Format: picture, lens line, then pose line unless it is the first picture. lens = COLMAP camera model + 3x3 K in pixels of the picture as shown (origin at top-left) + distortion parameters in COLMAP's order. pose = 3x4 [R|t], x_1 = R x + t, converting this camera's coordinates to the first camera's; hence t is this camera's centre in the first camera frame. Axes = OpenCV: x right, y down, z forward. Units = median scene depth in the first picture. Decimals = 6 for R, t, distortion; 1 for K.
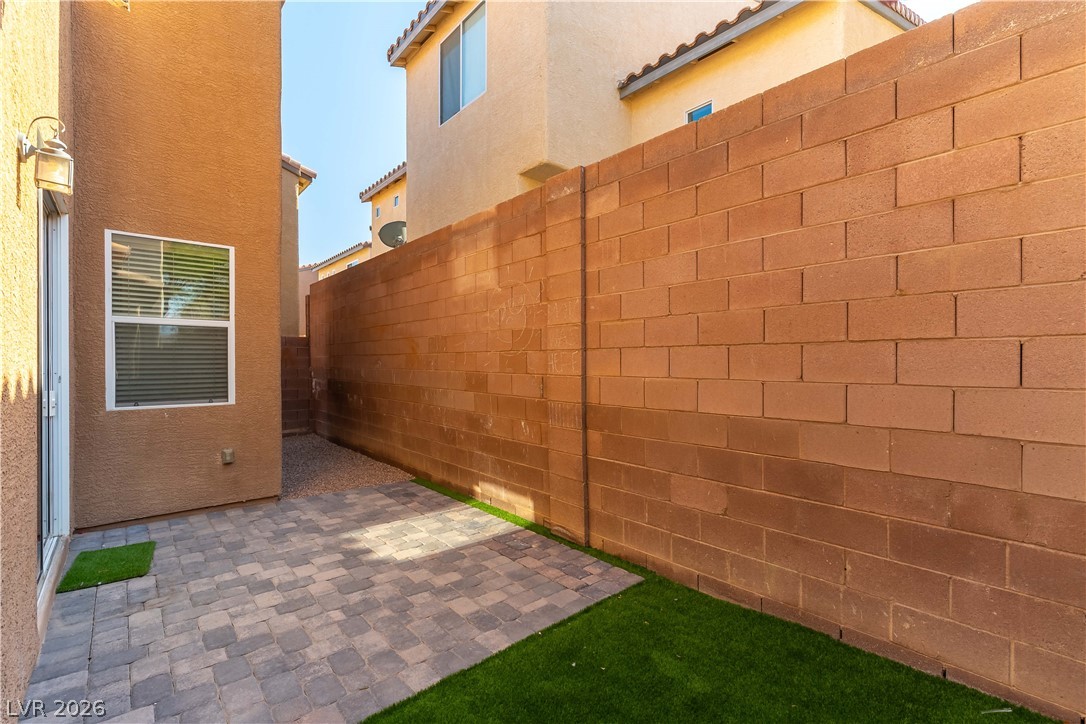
lens RADIAL K [[470.5, 0, 550.2], [0, 470.5, 363.6], [0, 0, 1]] dist [0.000738, -0.001866]
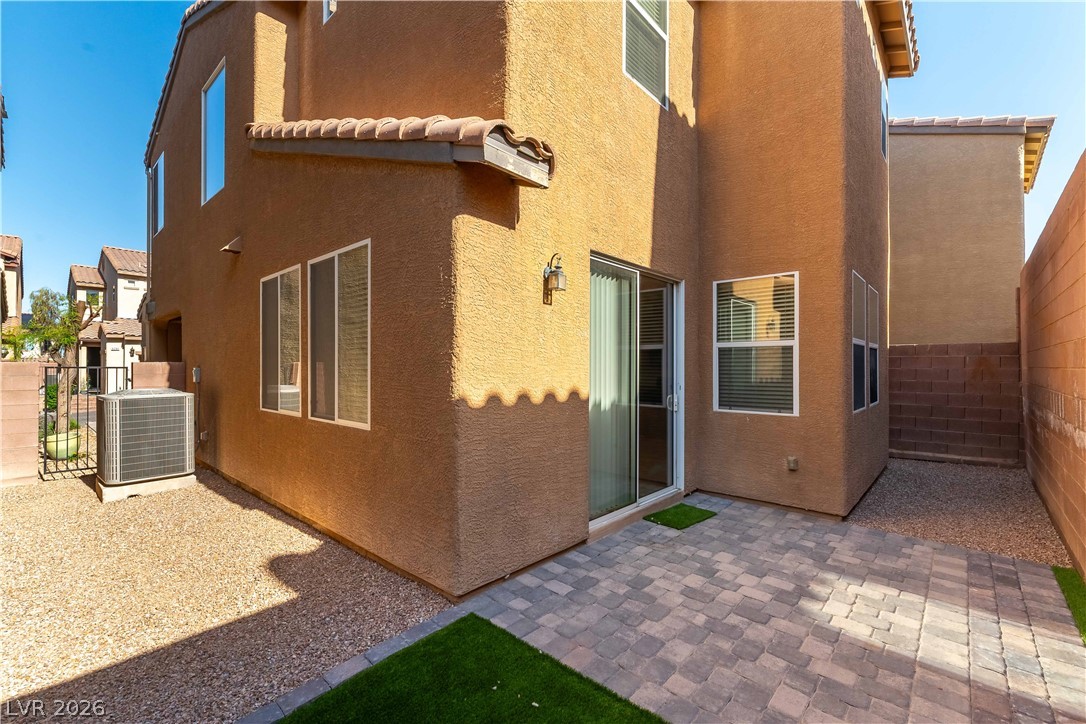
lens RADIAL K [[470.5, 0, 549.4], [0, 470.5, 364.4], [0, 0, 1]] dist [0.000738, -0.001866]
pose [[0.089813, -0.004966, -0.995946, 0.411001], [-0.004128, 0.999977, -0.005359, -0.028952], [0.995950, 0.004593, 0.089790, 0.387734]]
